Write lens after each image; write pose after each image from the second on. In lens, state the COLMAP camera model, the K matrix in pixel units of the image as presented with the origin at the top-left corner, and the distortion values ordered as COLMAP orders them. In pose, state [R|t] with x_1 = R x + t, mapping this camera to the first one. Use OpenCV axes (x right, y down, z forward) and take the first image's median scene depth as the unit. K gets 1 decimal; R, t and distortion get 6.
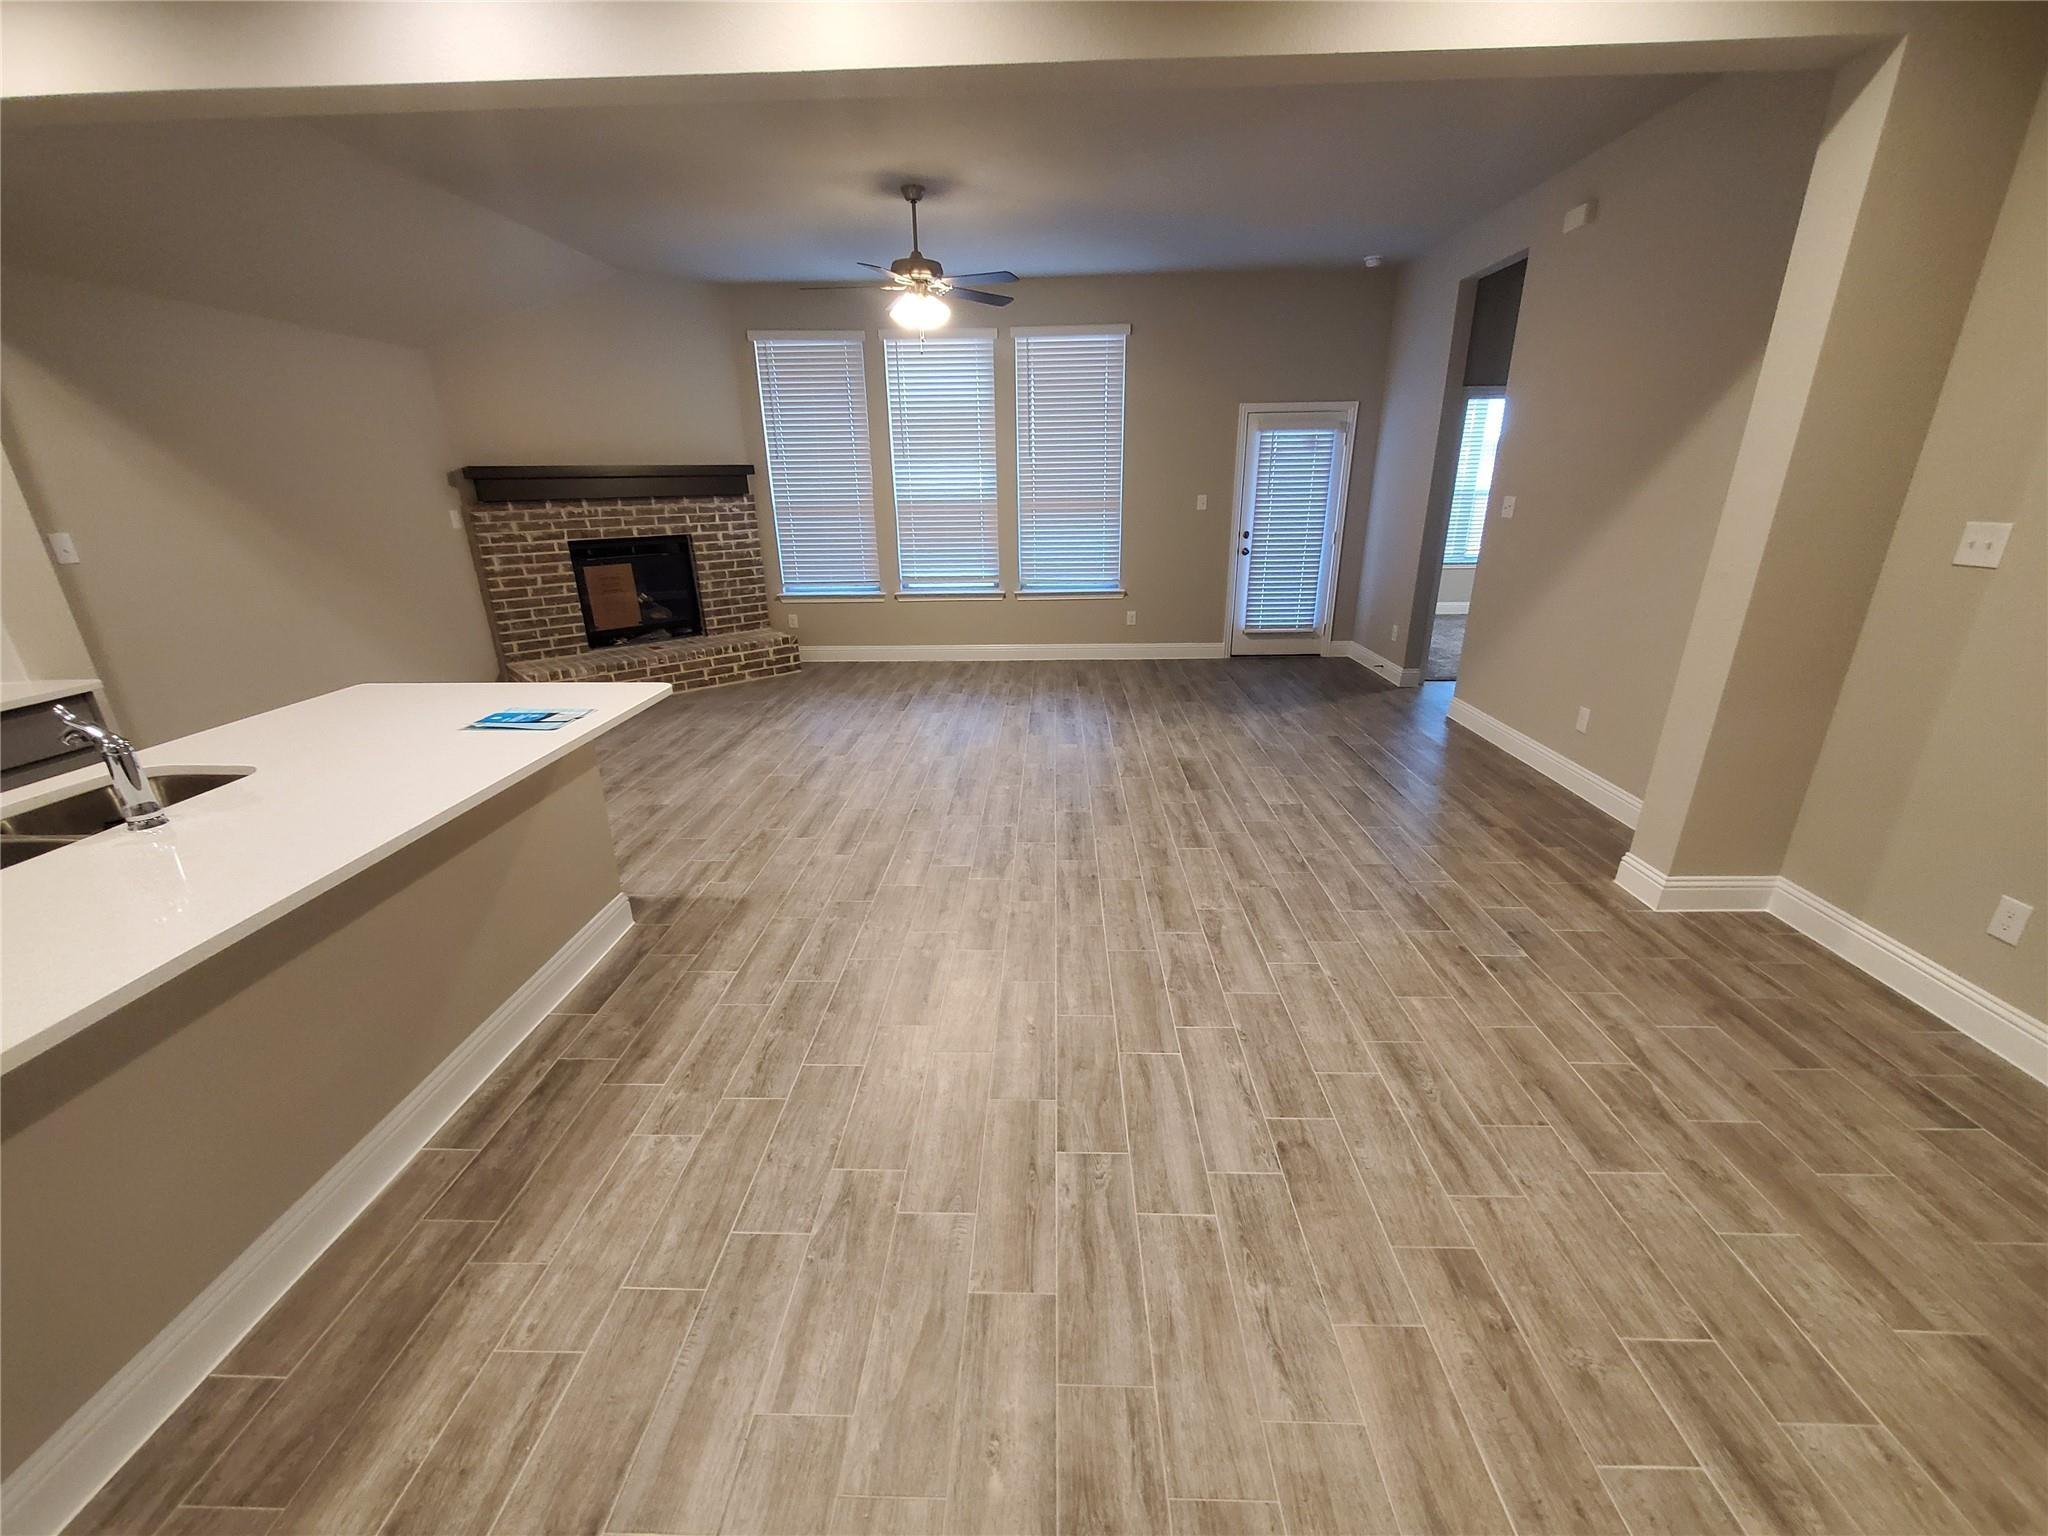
lens RADIAL K [[812.3, 0, 1027.5], [0, 812.3, 779.6], [0, 0, 1]] dist [-0.001741, -0.000794]
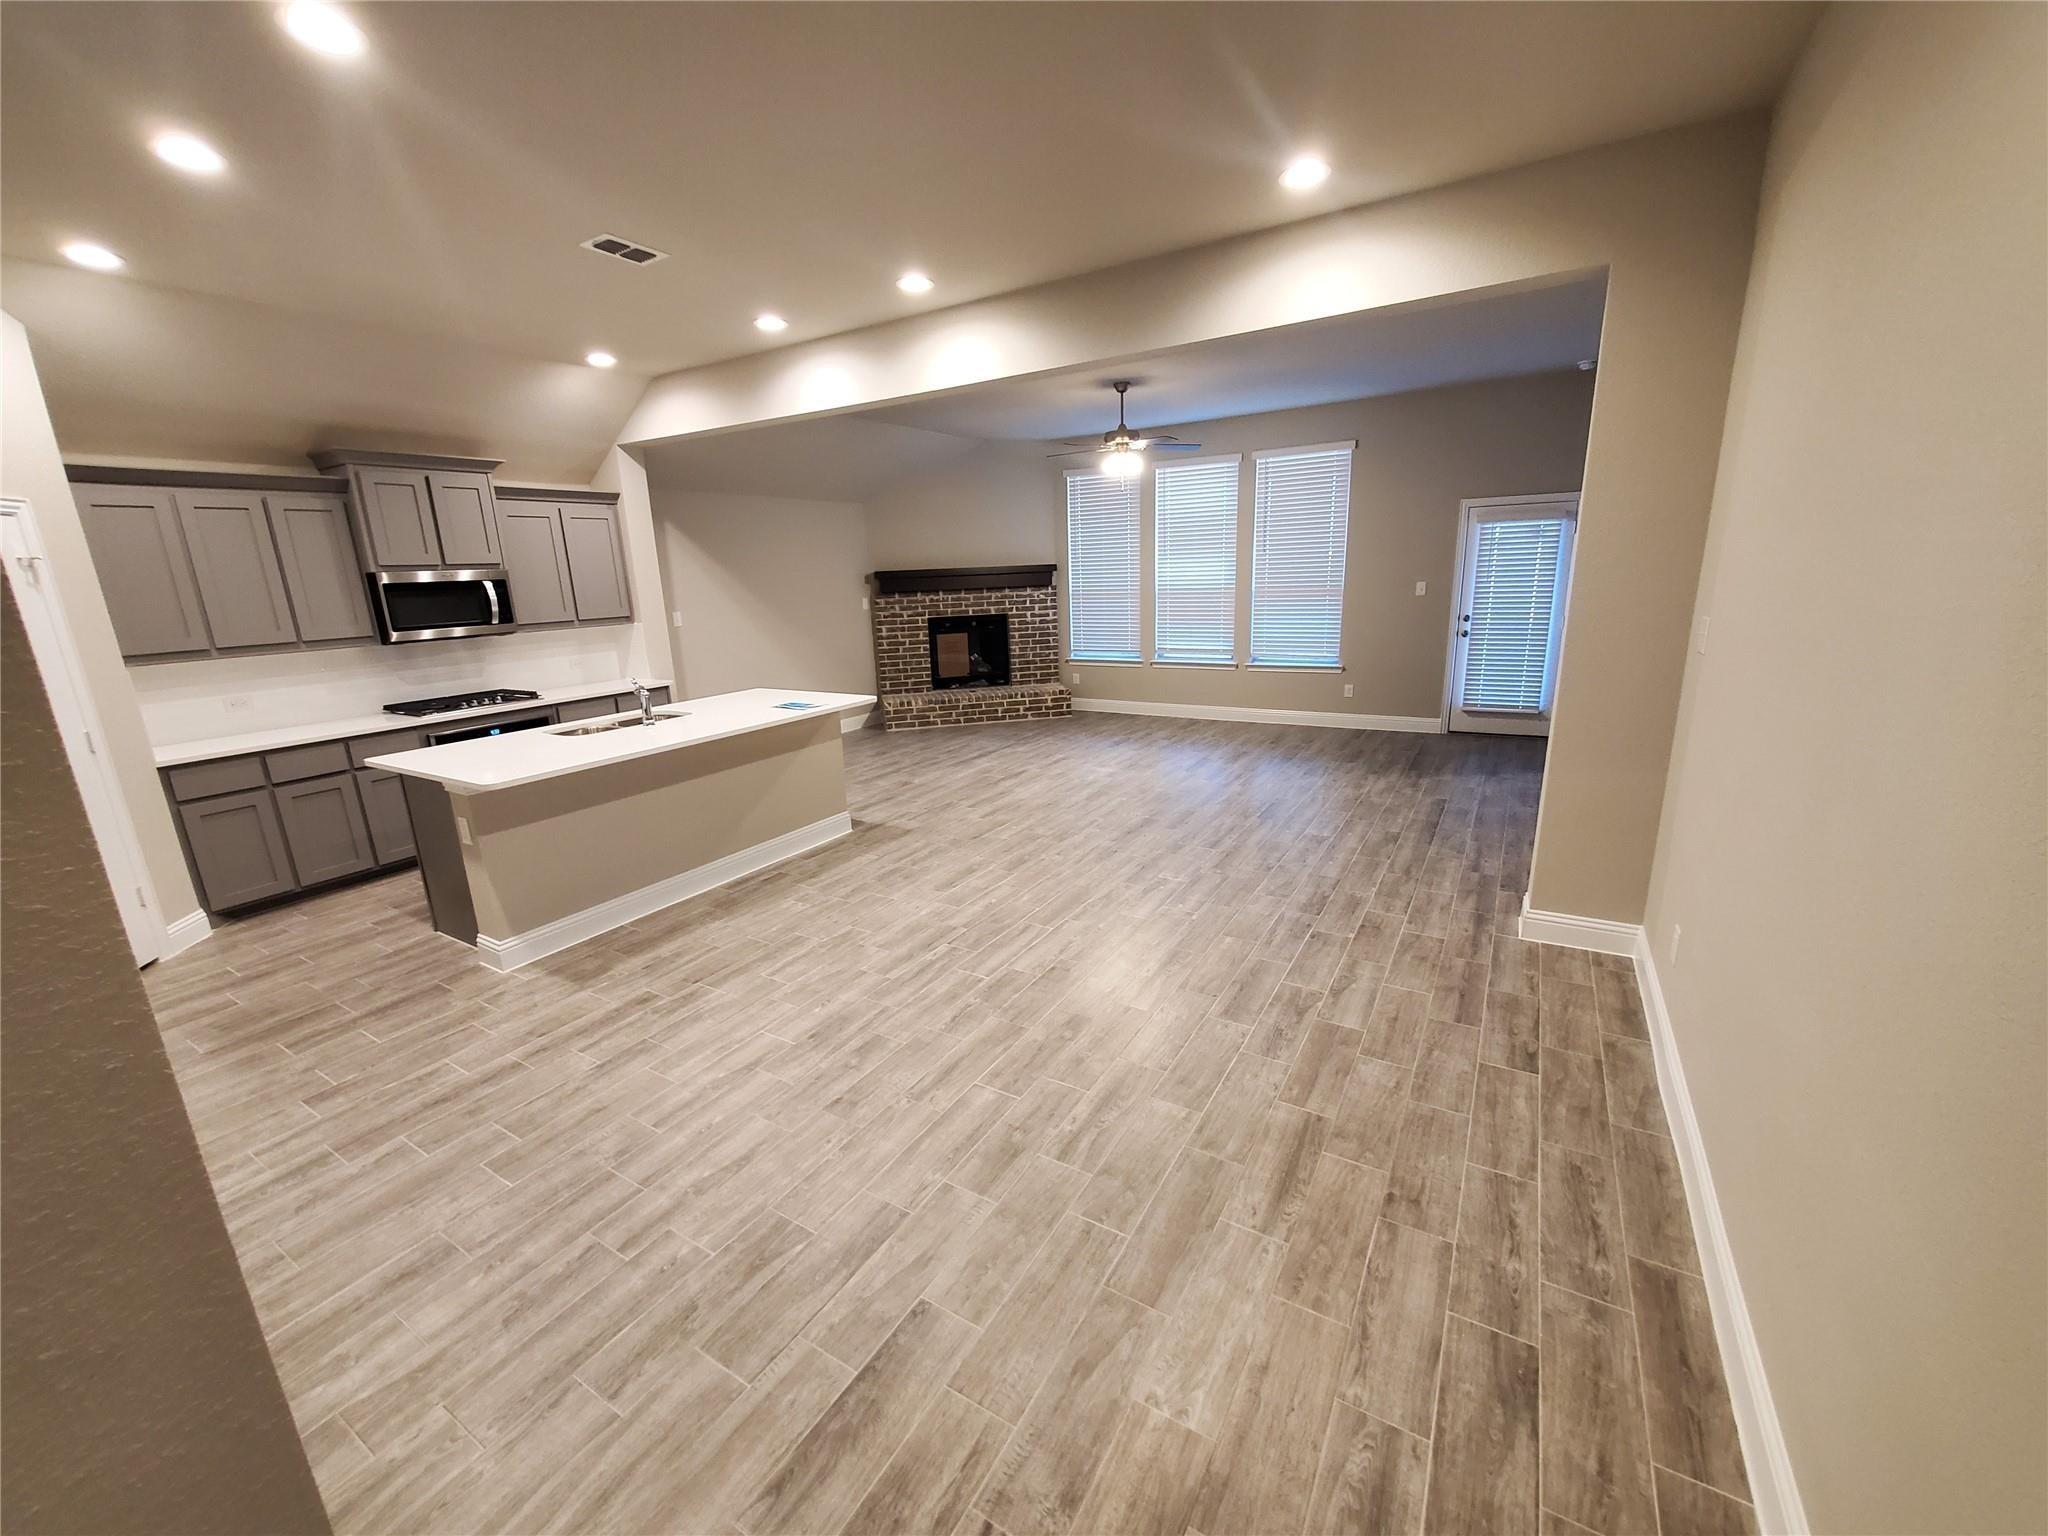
lens RADIAL K [[813.0, 0, 1027.1], [0, 813.0, 777.5], [0, 0, 1]] dist [-0.003247, -0.000736]
pose [[0.870438, 0.105021, -0.480945, 0.403609], [-0.147920, 0.987629, -0.052051, 0.057263], [0.469529, 0.116449, 0.875204, -0.226558]]
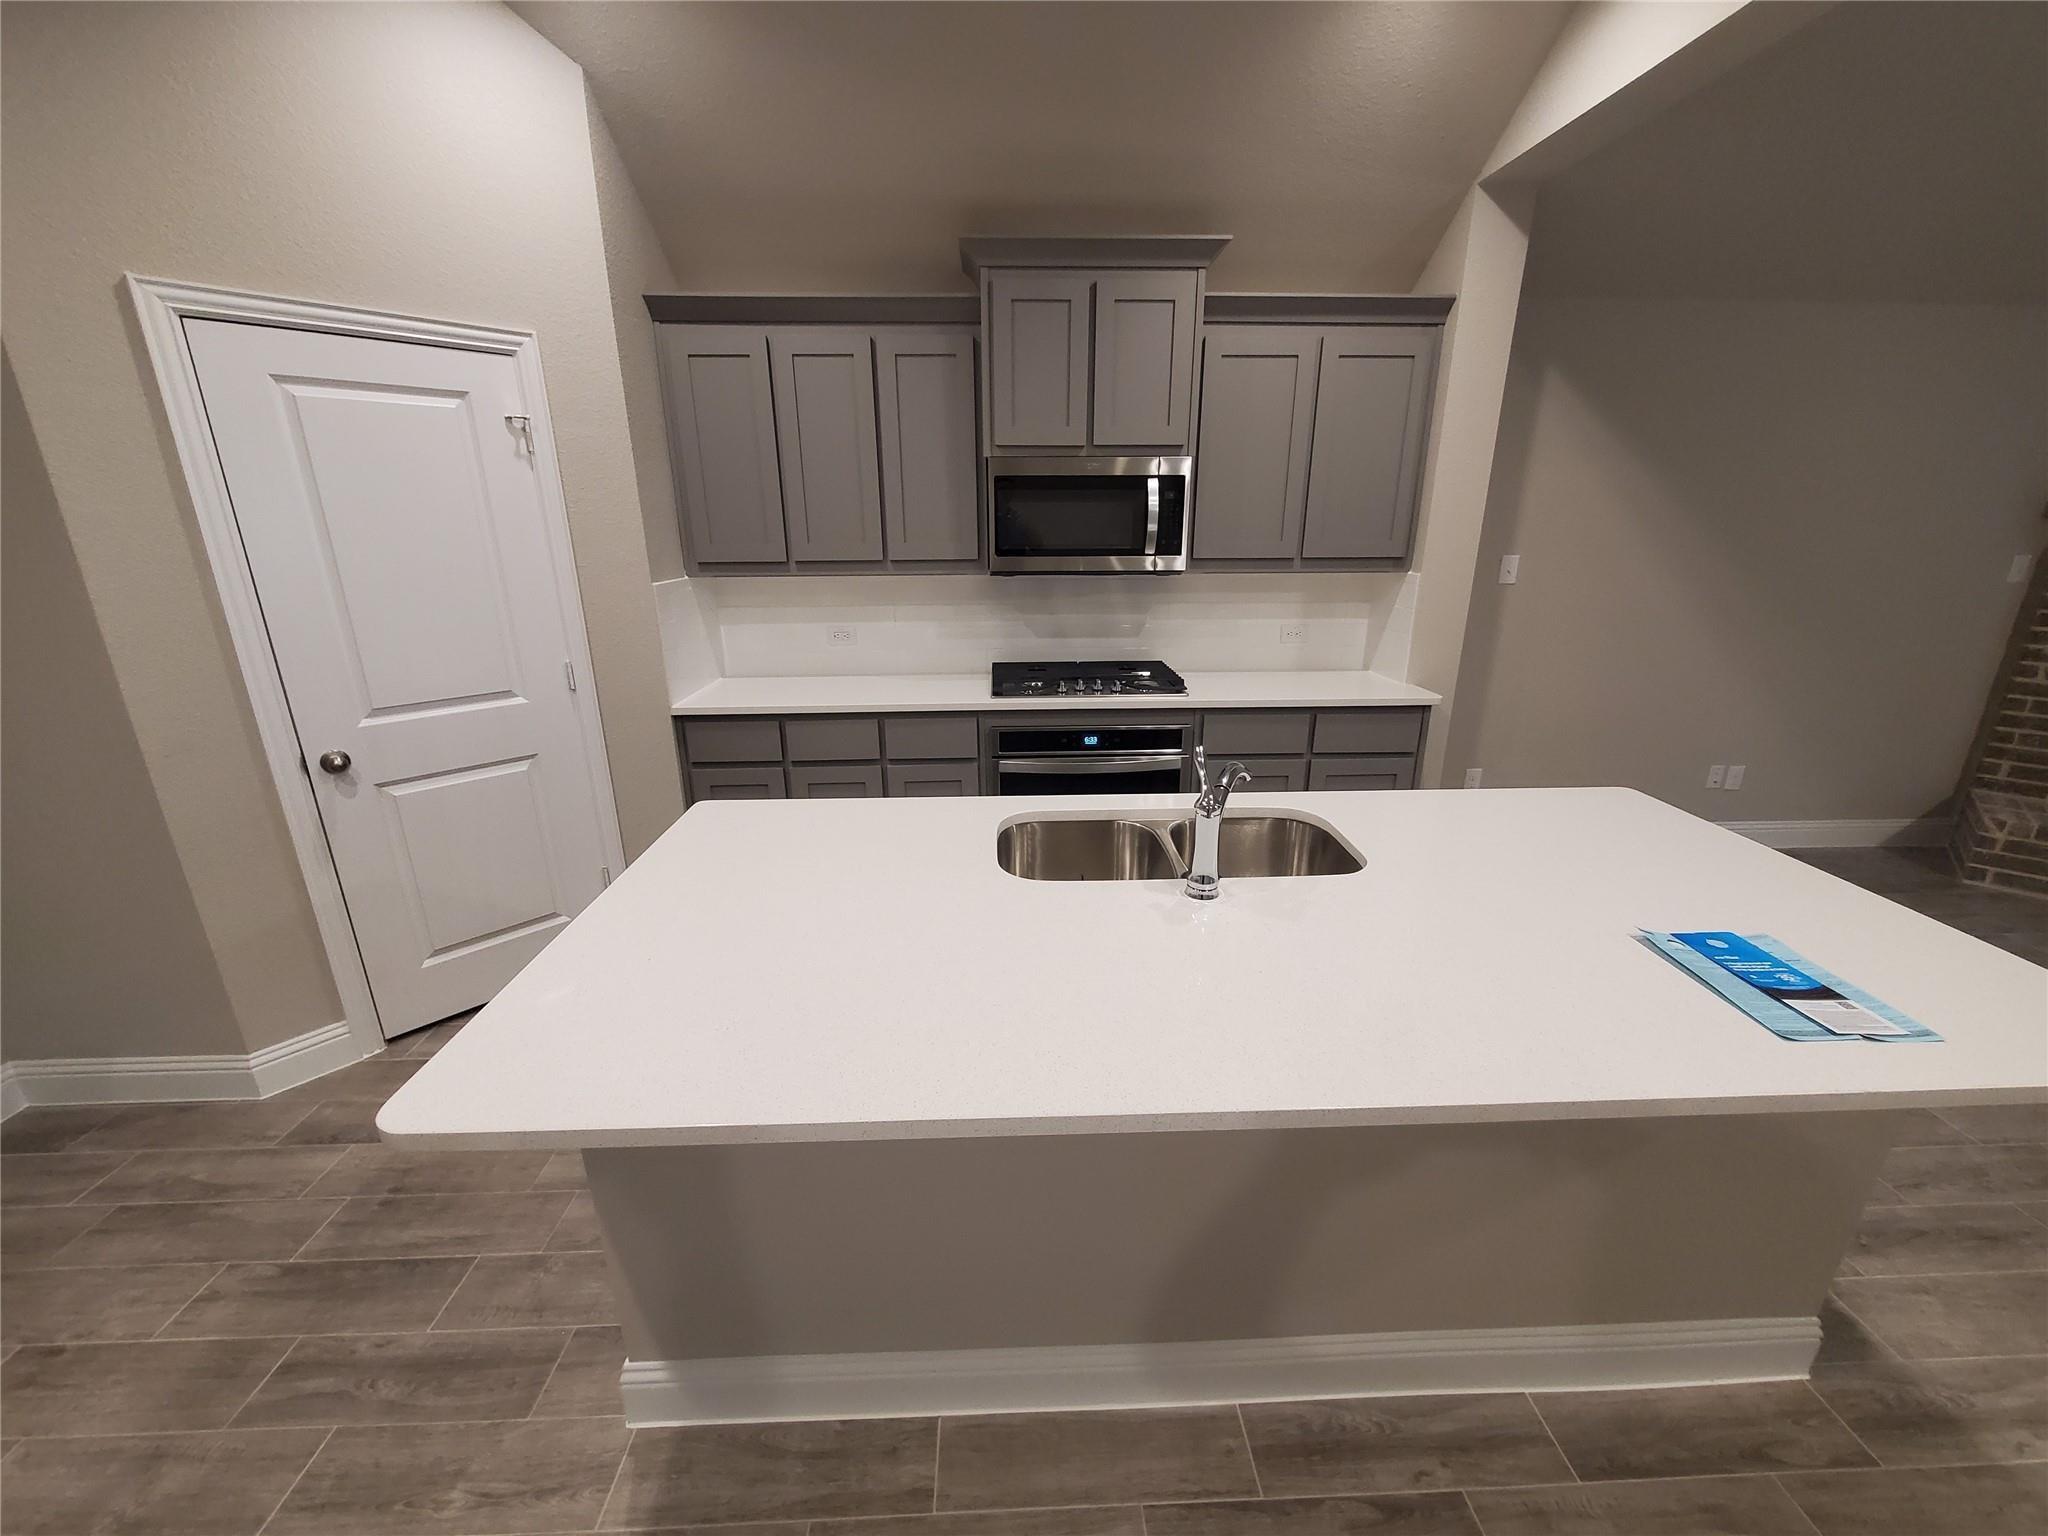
lens RADIAL K [[813.0, 0, 1027.1], [0, 813.0, 777.5], [0, 0, 1]] dist [-0.003247, -0.000736]
pose [[0.068803, 0.318165, -0.945535, -0.094147], [-0.346657, 0.896347, 0.276389, -0.076023], [0.935465, 0.308760, 0.171965, 0.199968]]
